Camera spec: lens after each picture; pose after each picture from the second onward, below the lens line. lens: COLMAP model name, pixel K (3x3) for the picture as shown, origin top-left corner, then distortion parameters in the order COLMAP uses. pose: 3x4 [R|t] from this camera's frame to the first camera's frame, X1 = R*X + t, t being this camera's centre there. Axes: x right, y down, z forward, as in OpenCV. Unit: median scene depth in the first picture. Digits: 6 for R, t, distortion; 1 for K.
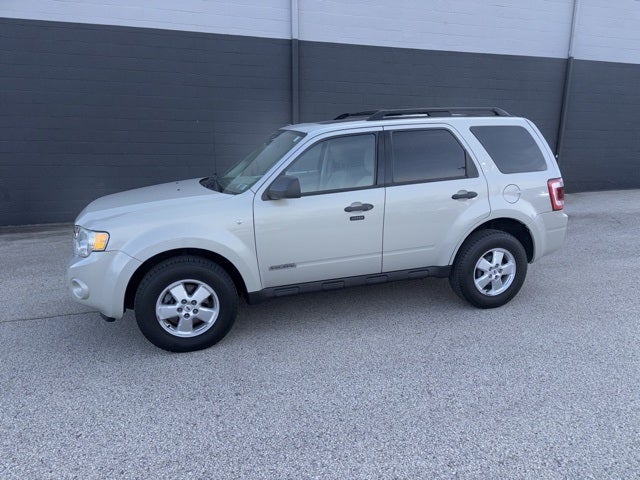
lens RADIAL K [[482.3, 0, 318.4], [0, 482.3, 254.7], [0, 0, 1]] dist [0.029446, -0.004840]
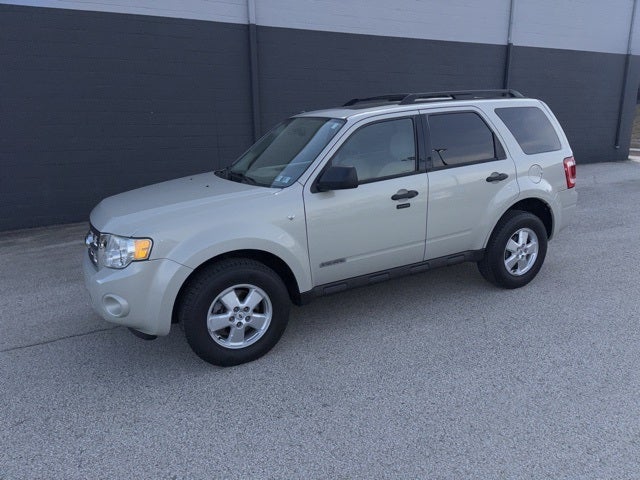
lens RADIAL K [[479.0, 0, 325.2], [0, 479.0, 250.3], [0, 0, 1]] dist [0.035363, -0.001947]
pose [[0.983076, -0.070924, 0.168913, -0.236577], [0.068907, 0.997465, 0.017776, -0.015770], [-0.169745, -0.005835, 0.985471, 0.083110]]
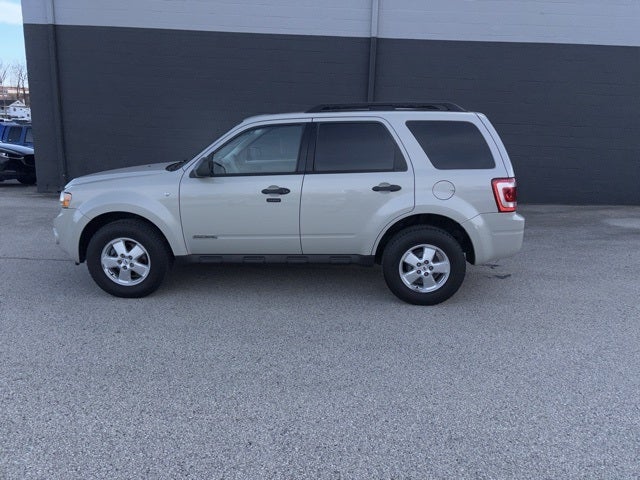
lens RADIAL K [[475.4, 0, 320.0], [0, 475.4, 240.0], [0, 0, 1]] dist [0.056956, -0.066474]
pose [[0.938675, 0.105063, -0.328407, 0.535467], [-0.110793, 0.993843, 0.001272, 0.000239], [0.326519, 0.035191, 0.944535, 0.015014]]
